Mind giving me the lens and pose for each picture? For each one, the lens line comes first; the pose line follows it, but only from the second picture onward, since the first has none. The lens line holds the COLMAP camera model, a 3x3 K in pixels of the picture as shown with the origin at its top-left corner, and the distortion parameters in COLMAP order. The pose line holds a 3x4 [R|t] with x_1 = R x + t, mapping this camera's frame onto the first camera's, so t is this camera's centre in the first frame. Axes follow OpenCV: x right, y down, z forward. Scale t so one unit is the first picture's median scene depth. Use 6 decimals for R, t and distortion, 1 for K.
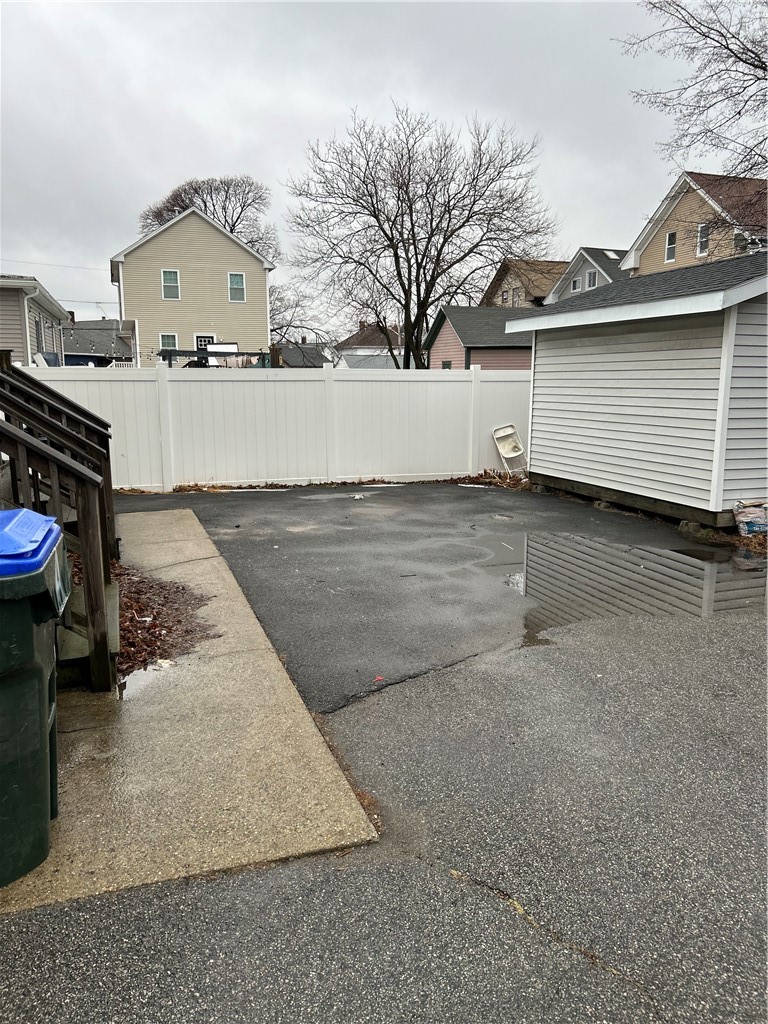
lens RADIAL K [[769.1, 0, 384.0], [0, 769.1, 512.0], [0, 0, 1]] dist [0.067233, -0.103237]
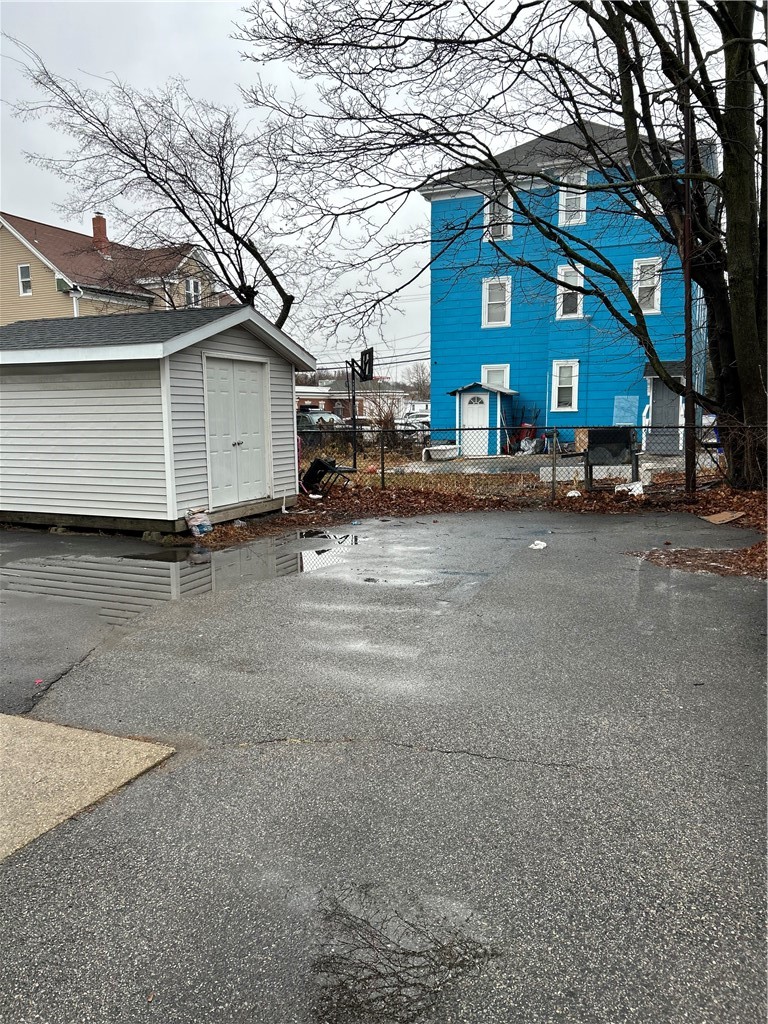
lens RADIAL K [[769.1, 0, 384.0], [0, 769.1, 512.0], [0, 0, 1]] dist [0.067233, -0.103237]
pose [[0.670032, -0.105346, 0.734820, -0.251527], [0.137737, 0.990333, 0.016385, 0.012868], [-0.729442, 0.090233, 0.678065, -0.077681]]
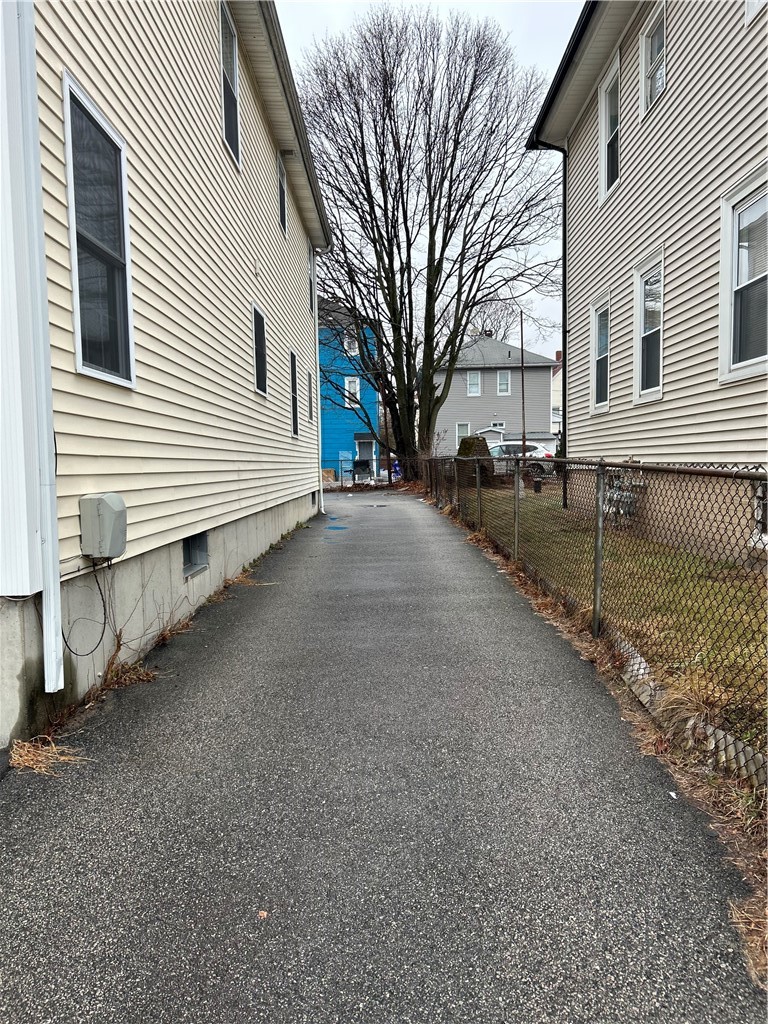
lens RADIAL K [[769.1, 0, 384.0], [0, 769.1, 512.0], [0, 0, 1]] dist [0.067233, -0.103237]
pose [[0.324272, -0.067343, 0.943564, -1.715608], [0.185591, 0.982607, 0.006348, 0.129685], [-0.927579, 0.173059, 0.331130, -0.516350]]
